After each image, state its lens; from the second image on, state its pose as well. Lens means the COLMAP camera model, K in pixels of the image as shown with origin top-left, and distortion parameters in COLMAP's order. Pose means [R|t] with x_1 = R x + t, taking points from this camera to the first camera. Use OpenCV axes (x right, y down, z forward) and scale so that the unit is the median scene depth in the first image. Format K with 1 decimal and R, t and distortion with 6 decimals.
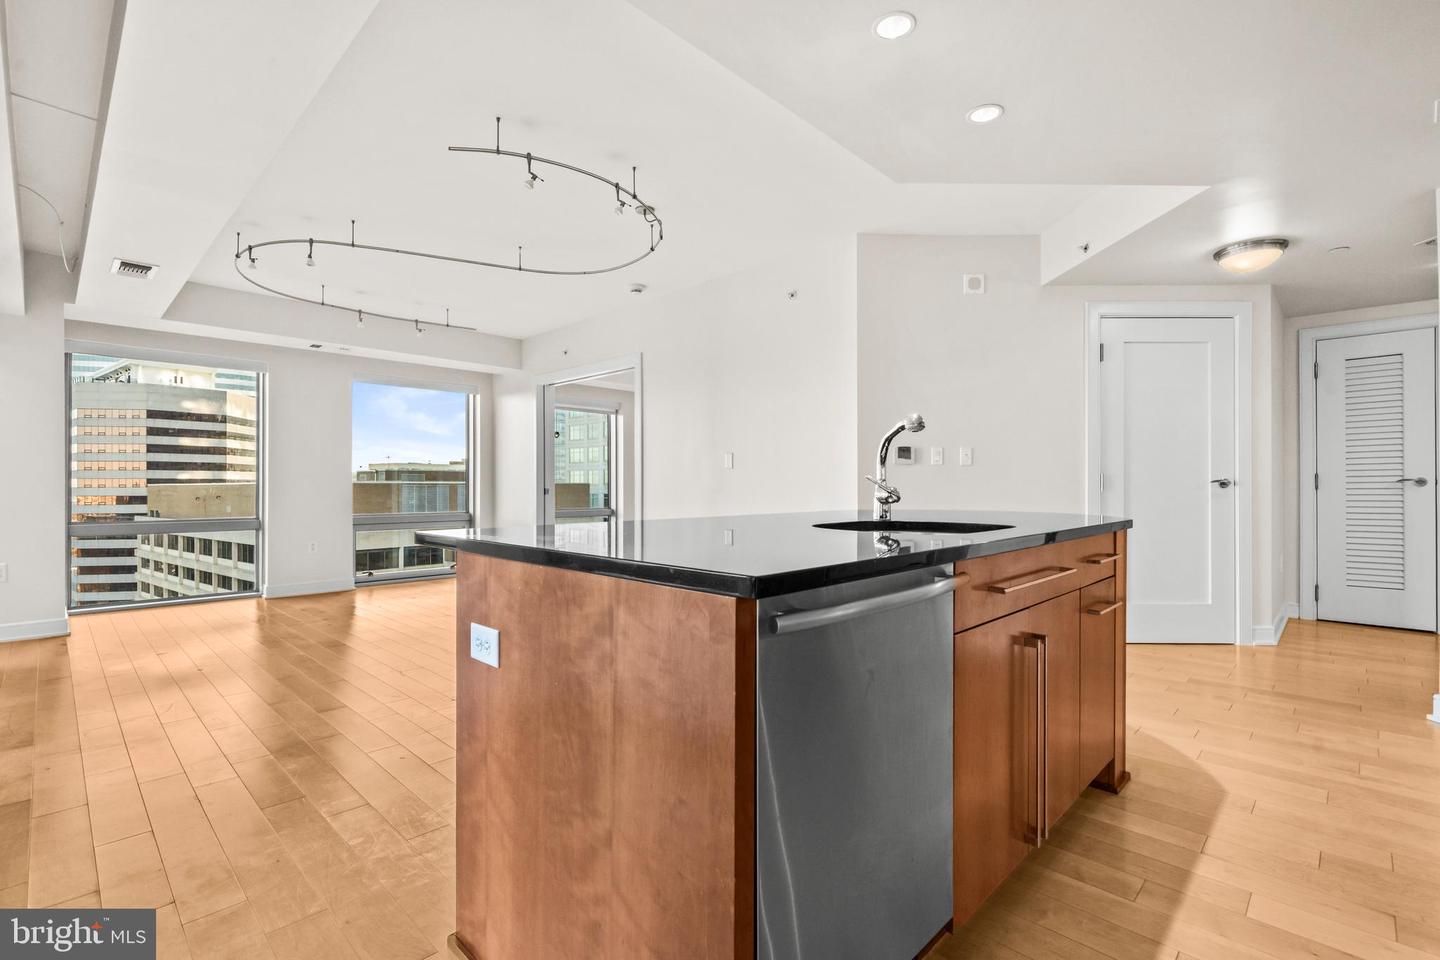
lens RADIAL K [[657.8, 0, 724.7], [0, 657.8, 483.9], [0, 0, 1]] dist [0.002177, 0.000356]
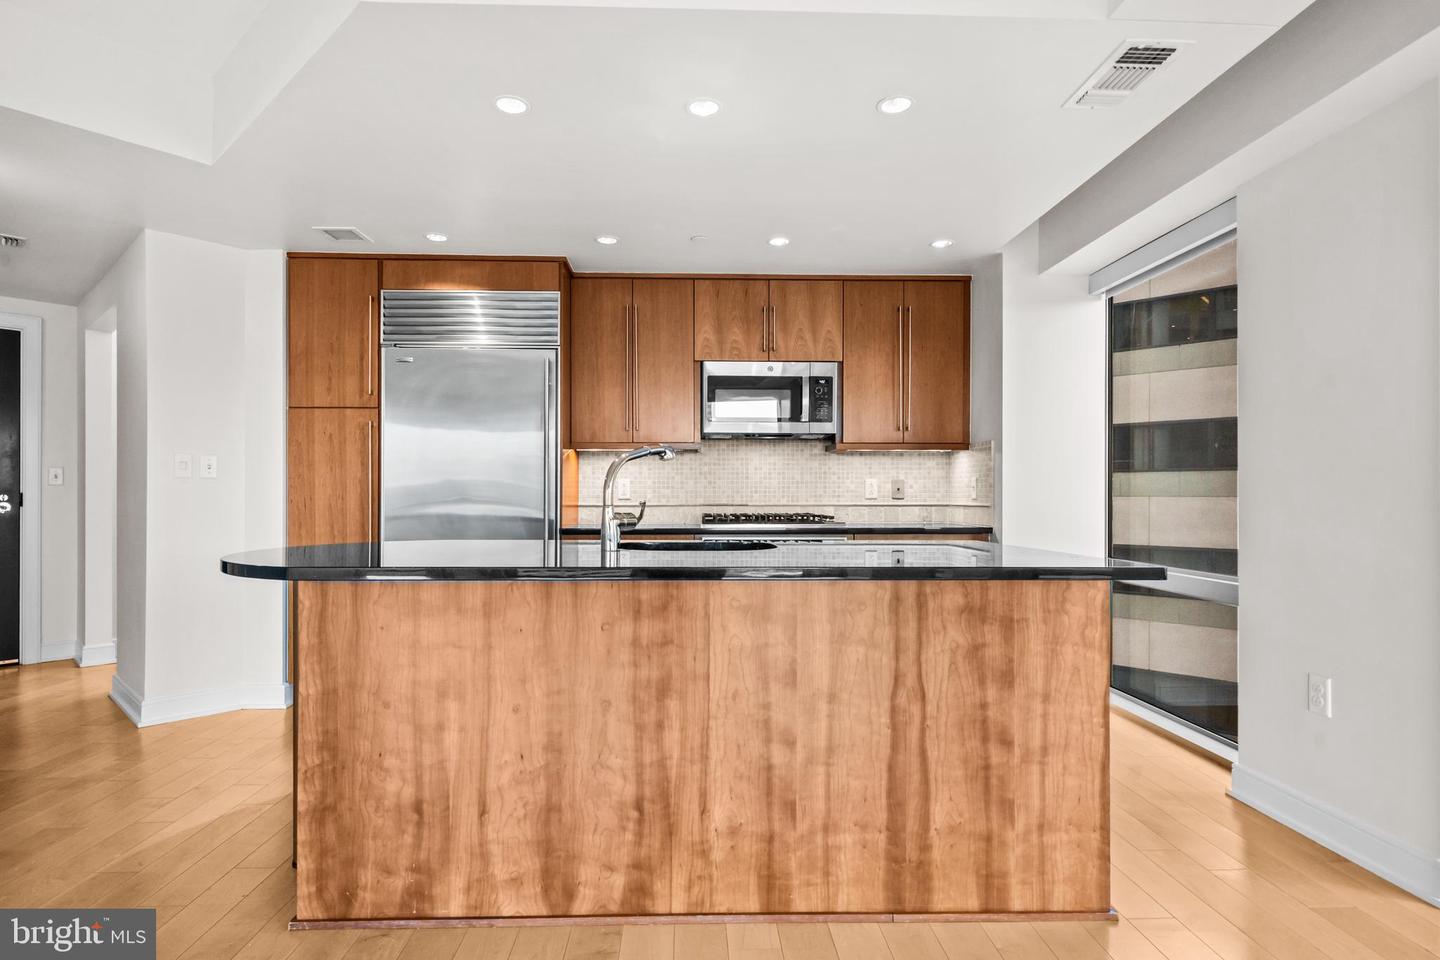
lens RADIAL K [[742.2, 0, 708.5], [0, 742.2, 492.0], [0, 0, 1]] dist [0.003379, 0.001543]
pose [[-0.709432, 0.003932, 0.704763, -0.282328], [-0.001081, 0.999977, -0.006668, -0.007579], [-0.704773, -0.005493, -0.709411, 0.823546]]
